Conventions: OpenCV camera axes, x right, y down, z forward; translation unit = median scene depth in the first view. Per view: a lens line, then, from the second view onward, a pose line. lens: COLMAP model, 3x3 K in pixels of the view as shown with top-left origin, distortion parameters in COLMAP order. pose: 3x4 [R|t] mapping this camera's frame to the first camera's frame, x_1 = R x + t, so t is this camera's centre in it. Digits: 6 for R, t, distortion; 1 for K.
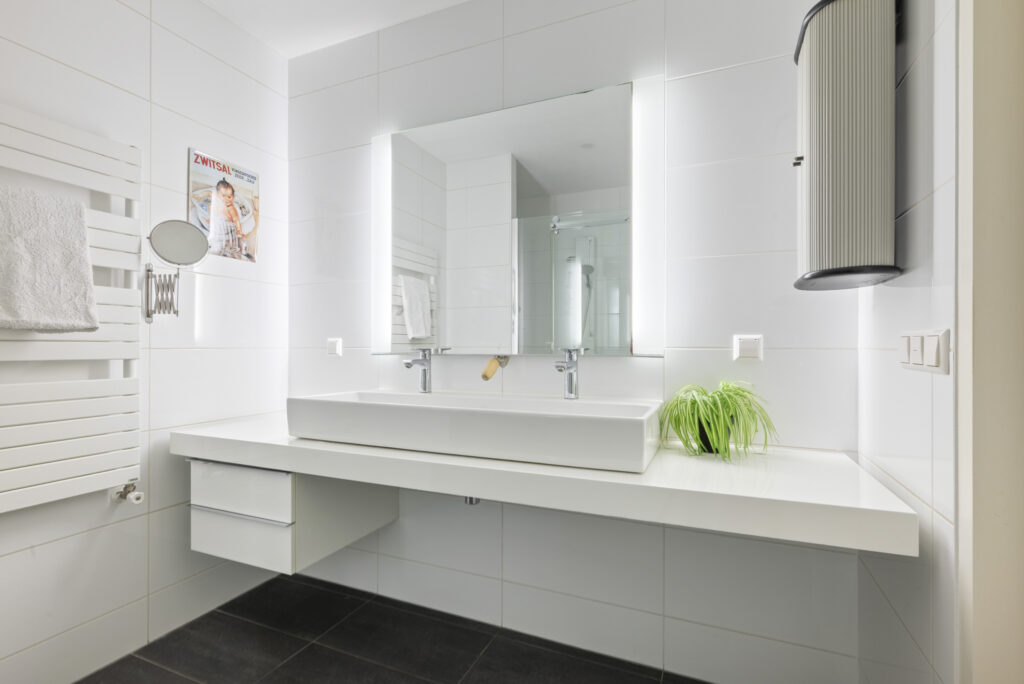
lens RADIAL K [[466.9, 0, 519.2], [0, 466.9, 350.8], [0, 0, 1]] dist [-0.004579, 0.000094]
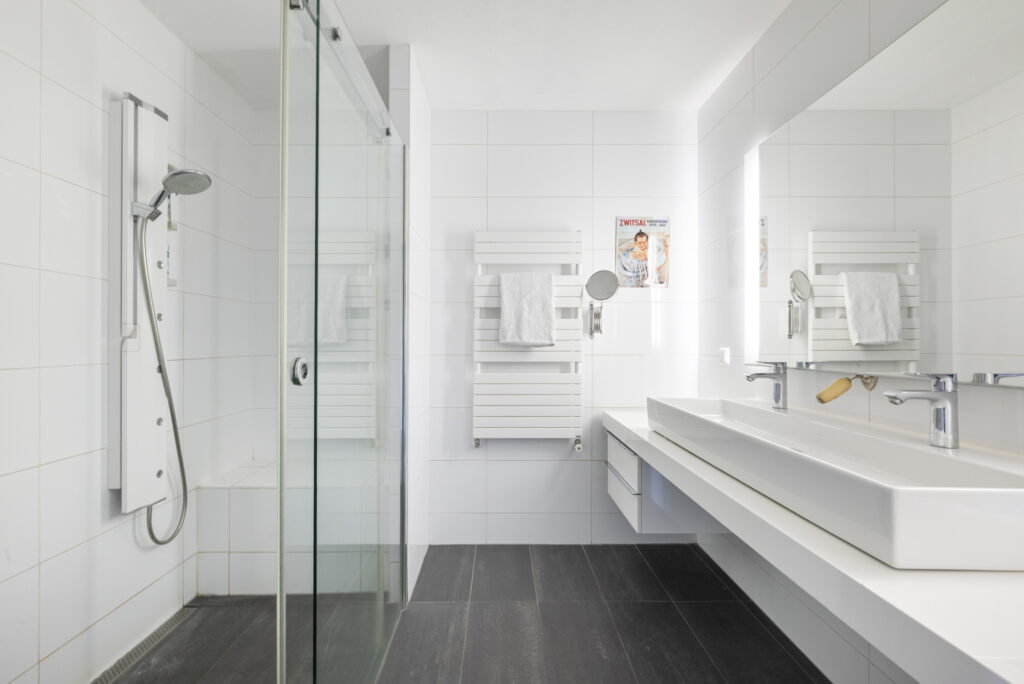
lens RADIAL K [[442.9, 0, 512.0], [0, 442.9, 342.0], [0, 0, 1]] dist [-0.000414, -0.000042]
pose [[0.393551, 0.001410, -0.919302, 0.430522], [-0.006006, 0.999981, -0.001038, -0.042385], [0.919283, 0.005930, 0.393552, 0.156195]]
